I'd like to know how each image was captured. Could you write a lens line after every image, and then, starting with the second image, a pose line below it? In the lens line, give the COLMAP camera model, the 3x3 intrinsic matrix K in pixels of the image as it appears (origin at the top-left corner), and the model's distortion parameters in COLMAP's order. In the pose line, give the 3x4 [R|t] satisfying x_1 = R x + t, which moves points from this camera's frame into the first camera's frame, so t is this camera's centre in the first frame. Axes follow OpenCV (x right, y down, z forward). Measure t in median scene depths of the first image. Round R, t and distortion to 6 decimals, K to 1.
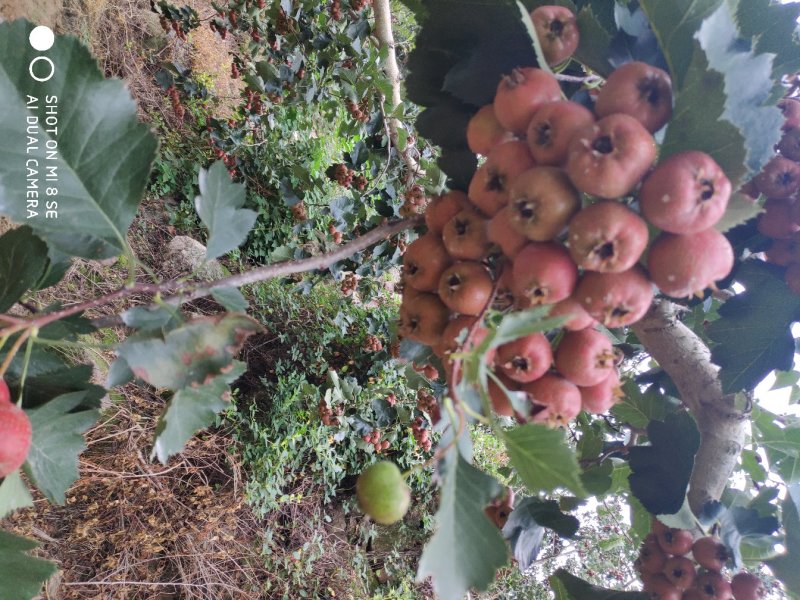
lens RADIAL K [[574.4, 0, 406.5], [0, 574.4, 303.5], [0, 0, 1]] dist [0.017545, -0.028181]
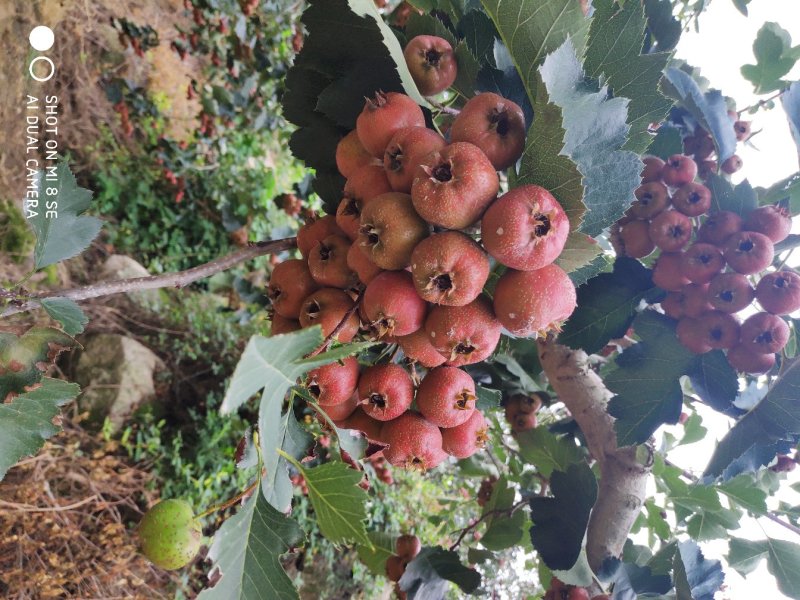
lens RADIAL K [[574.4, 0, 436.1], [0, 574.4, 310.4], [0, 0, 1]] dist [0.017545, -0.028181]
pose [[0.995105, 0.064333, 0.075018, 0.135657], [-0.059408, 0.996041, -0.066134, 0.009395], [-0.078975, 0.061354, 0.994987, 0.030144]]
